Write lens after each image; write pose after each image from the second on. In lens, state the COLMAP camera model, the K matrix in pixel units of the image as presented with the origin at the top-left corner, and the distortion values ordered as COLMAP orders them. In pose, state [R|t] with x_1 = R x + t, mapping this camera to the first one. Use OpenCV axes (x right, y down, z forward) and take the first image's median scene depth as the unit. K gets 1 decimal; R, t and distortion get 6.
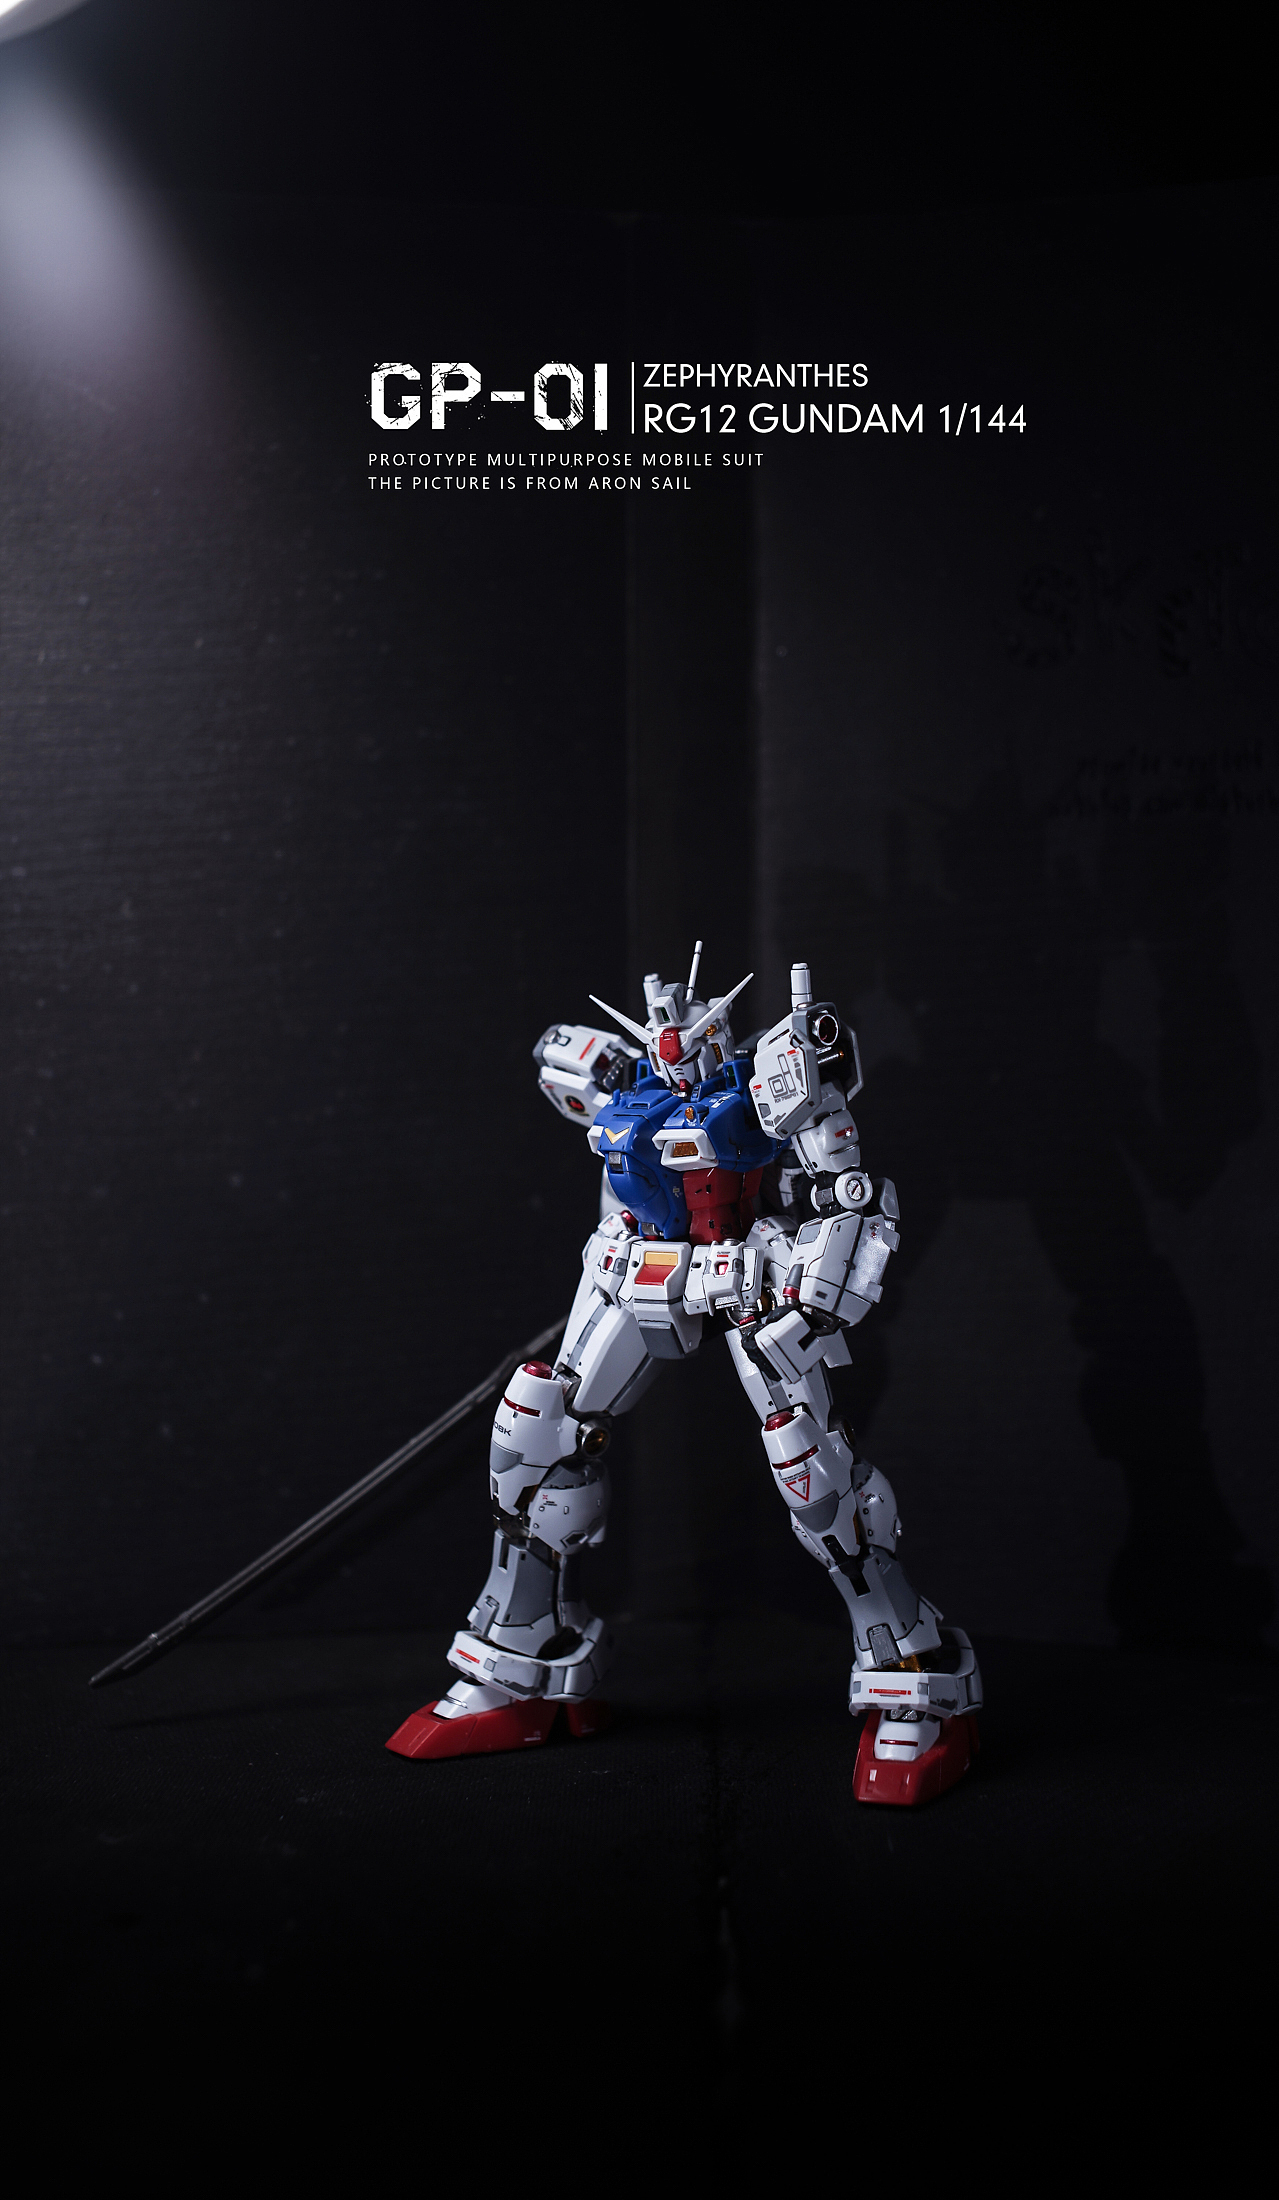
lens RADIAL K [[2604.0, 0, 696.0], [0, 2604.0, 1180.6], [0, 0, 1]] dist [0.004283, 0.000644]
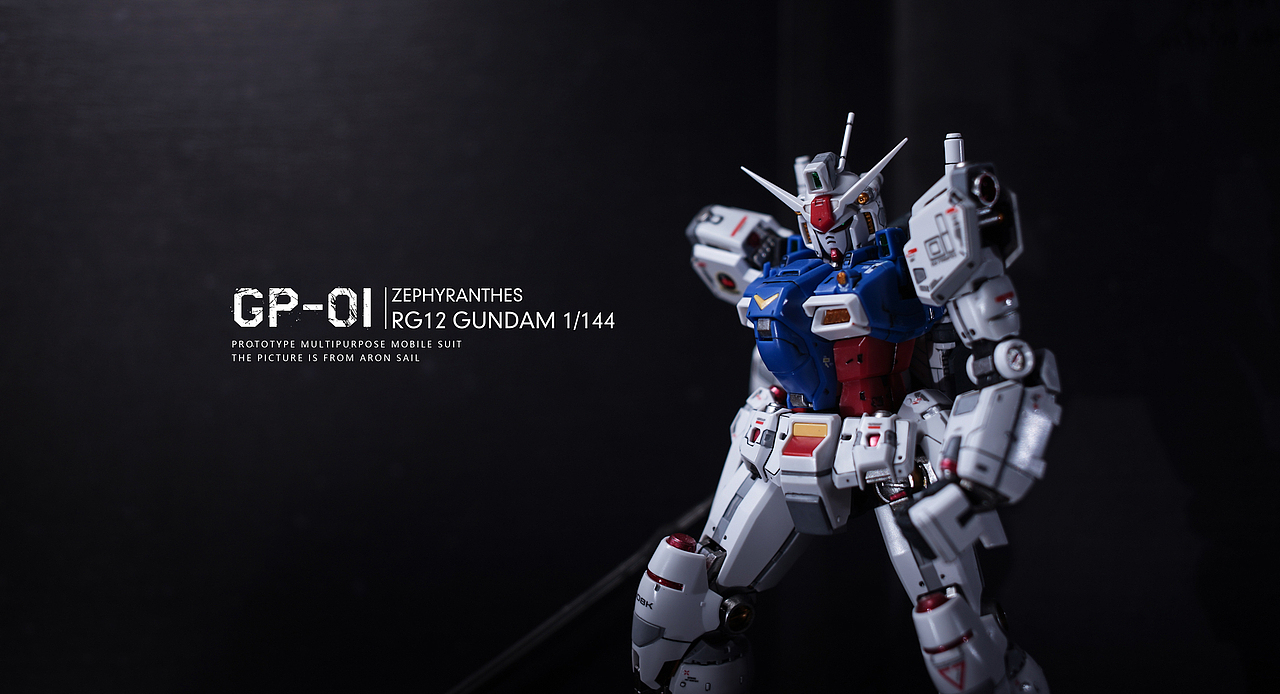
lens RADIAL K [[1402.4, 0, 659.9], [0, 1402.4, 252.0], [0, 0, 1]] dist [-0.125889, 0.003464]
pose [[0.993709, 0.010214, -0.111523, -0.011441], [-0.025645, 0.990125, -0.137824, 0.037168], [0.109014, 0.139817, 0.984158, 0.468265]]
